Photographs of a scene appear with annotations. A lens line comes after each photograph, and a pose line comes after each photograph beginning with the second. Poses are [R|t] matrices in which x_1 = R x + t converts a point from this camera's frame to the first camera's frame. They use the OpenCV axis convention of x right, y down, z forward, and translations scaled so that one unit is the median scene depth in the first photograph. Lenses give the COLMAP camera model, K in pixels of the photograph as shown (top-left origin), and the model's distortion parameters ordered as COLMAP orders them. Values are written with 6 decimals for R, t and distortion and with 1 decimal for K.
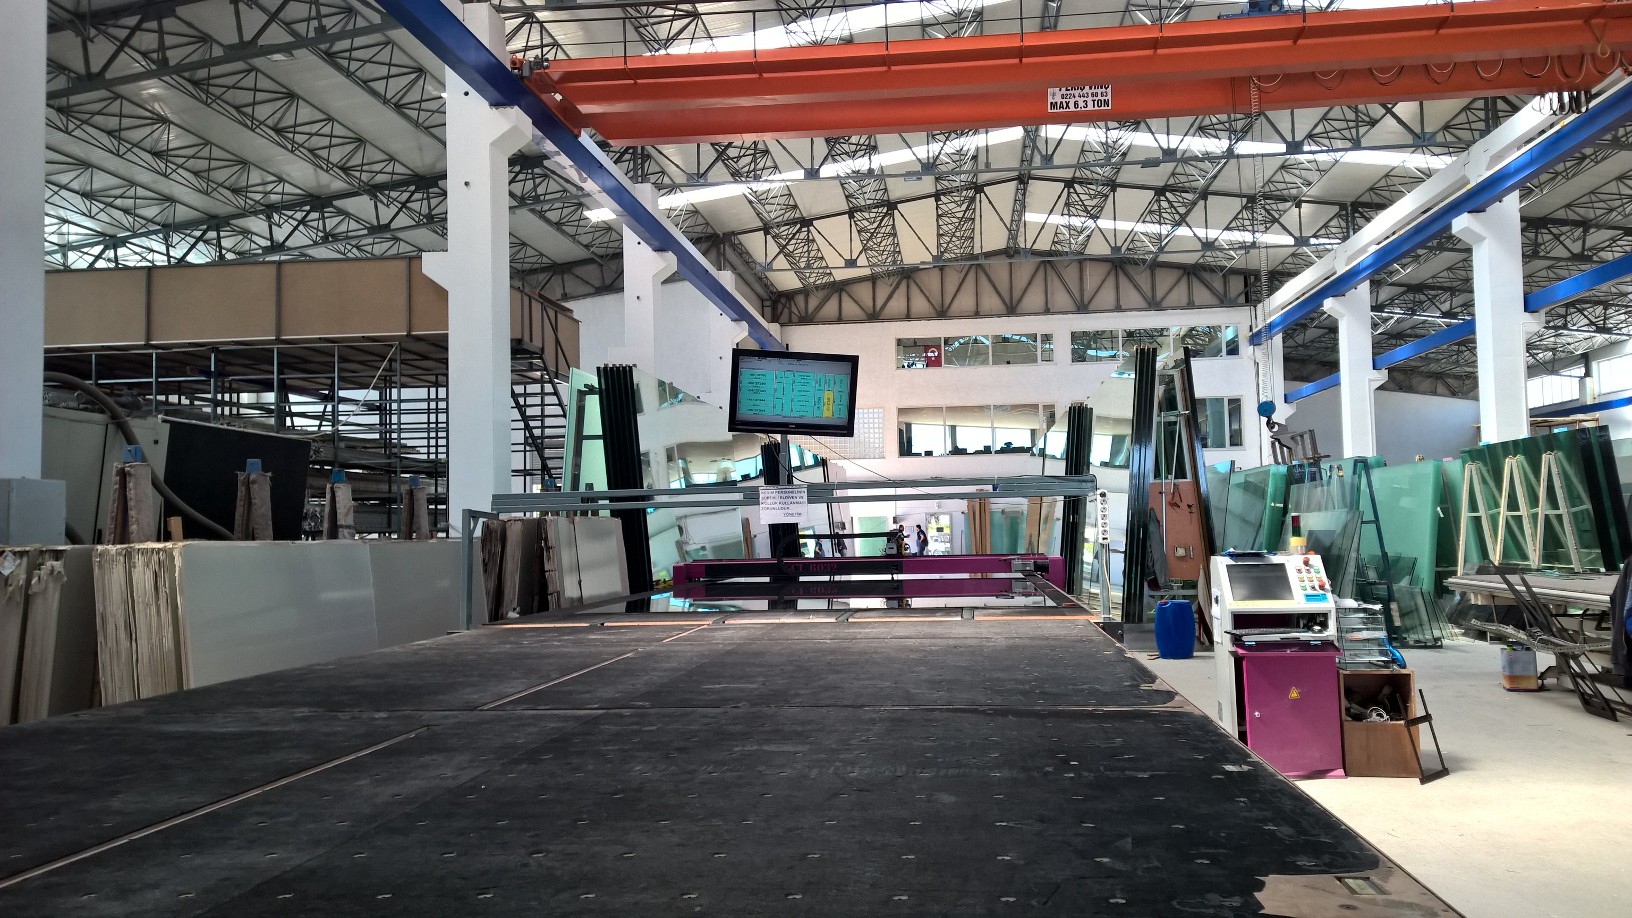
lens RADIAL K [[1229.6, 0, 811.9], [0, 1229.6, 466.9], [0, 0, 1]] dist [0.053170, -0.005922]
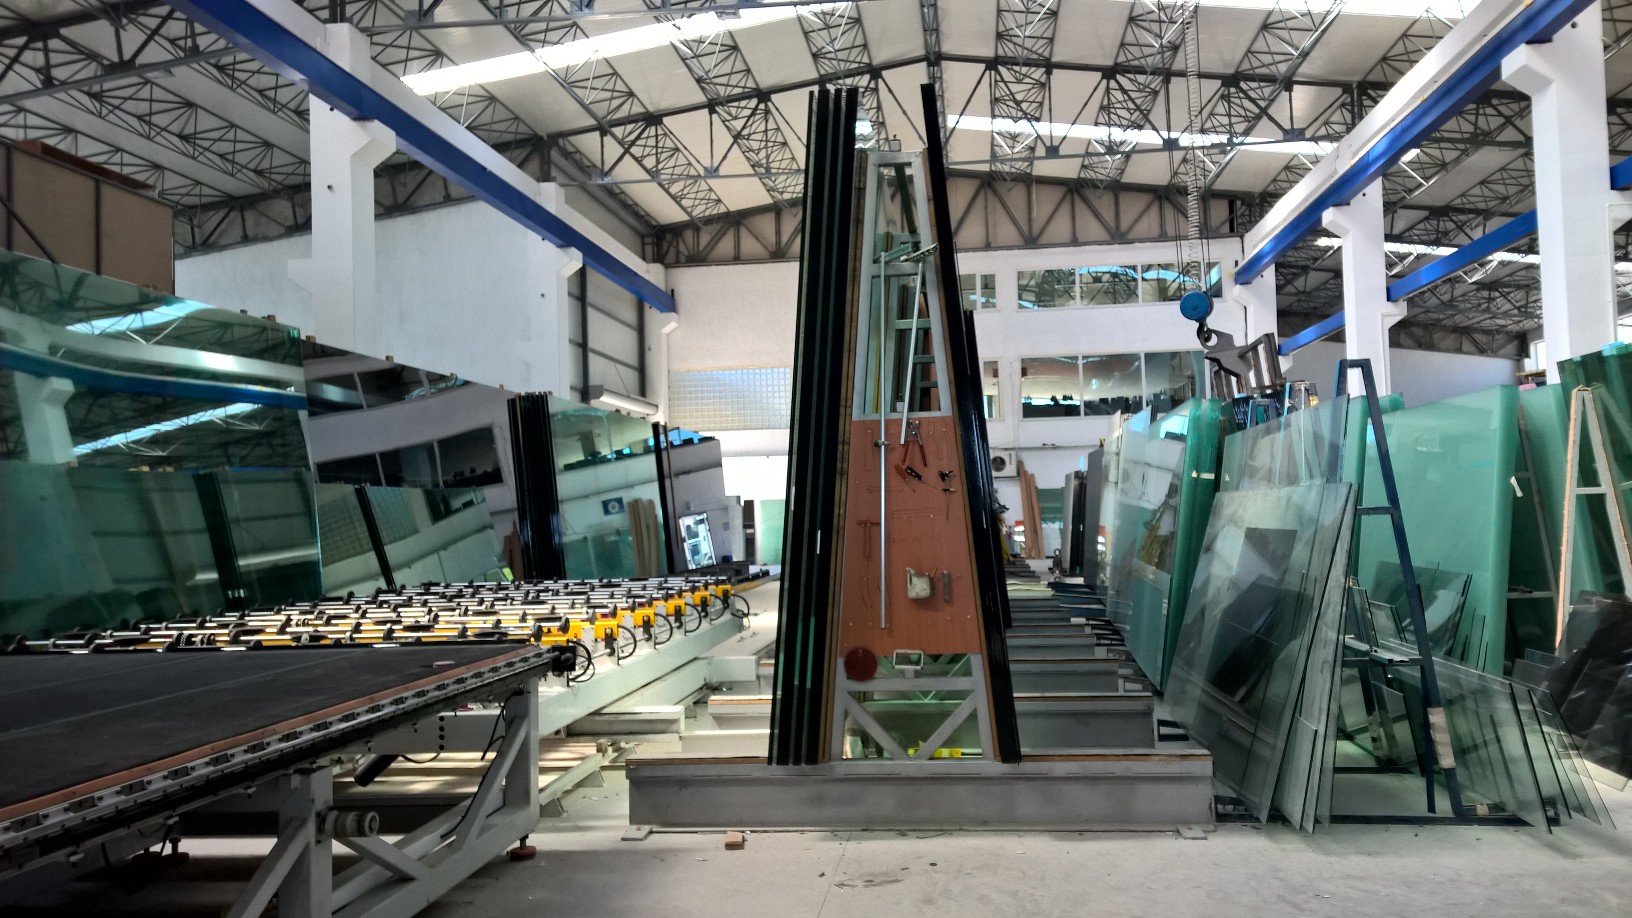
lens RADIAL K [[1228.1, 0, 816.0], [0, 1228.1, 459.0], [0, 0, 1]] dist [0.034215, -0.006760]
pose [[0.999933, -0.006654, -0.009441, 0.099490], [0.006729, 0.999946, 0.007862, 0.008396], [0.009388, -0.007925, 0.999925, 0.219337]]
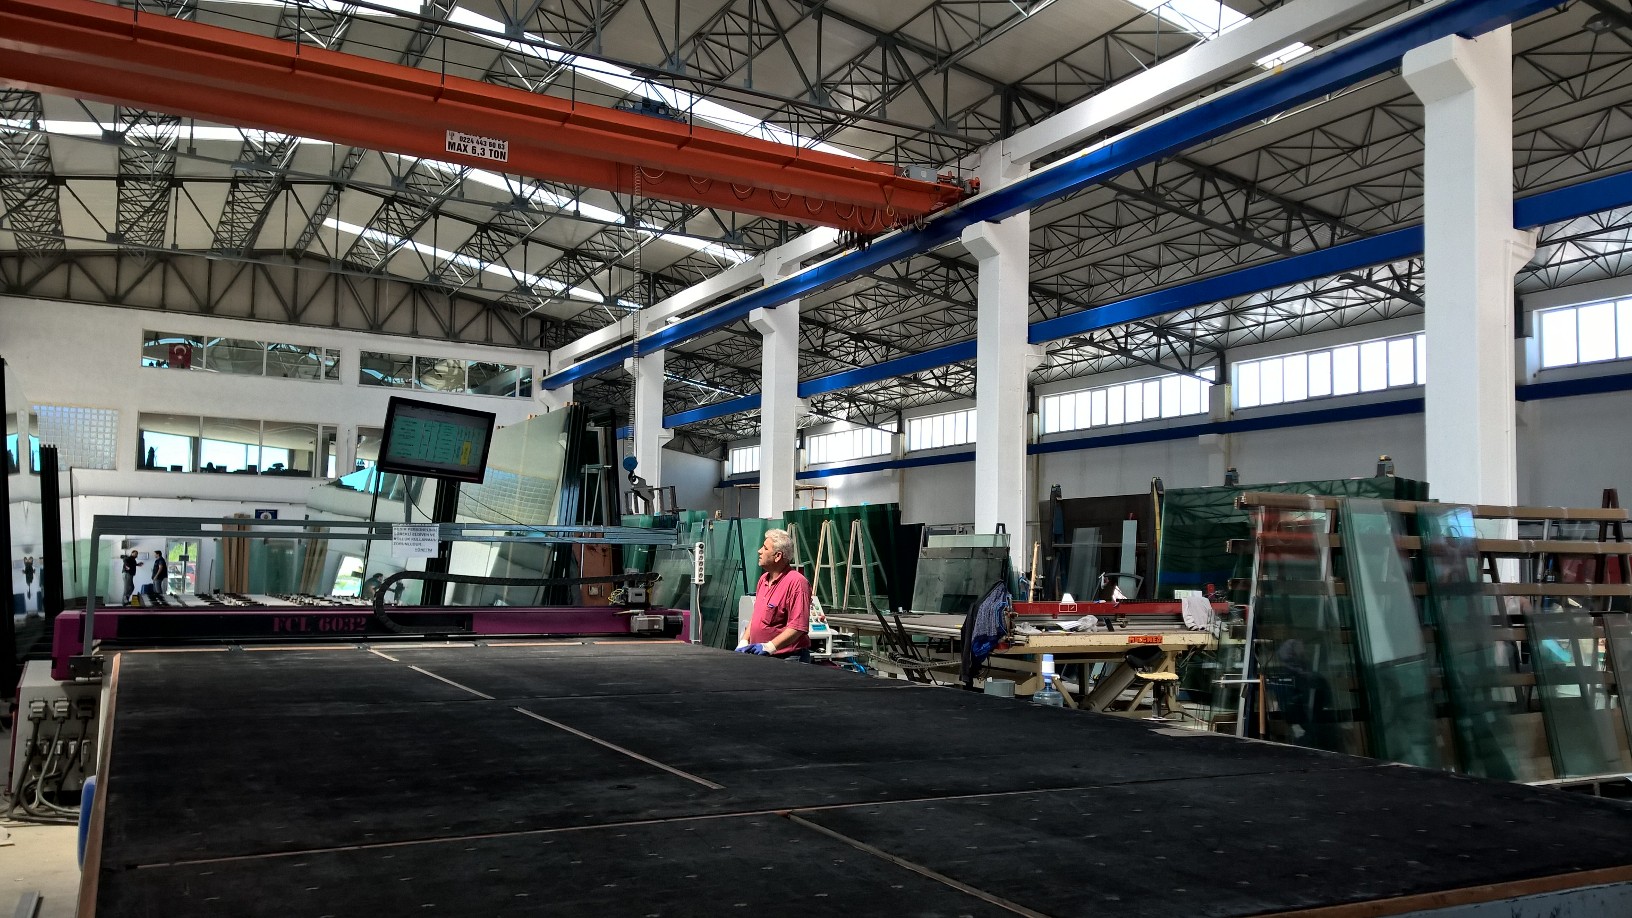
lens RADIAL K [[1317.9, 0, 853.3], [0, 1317.9, 461.8], [0, 0, 1]] dist [0.052492, -0.007096]
pose [[0.807369, 0.084140, 0.584017, -0.081249], [-0.067608, 0.996454, -0.050096, -0.001300], [-0.586161, 0.000961, 0.810194, -0.038135]]
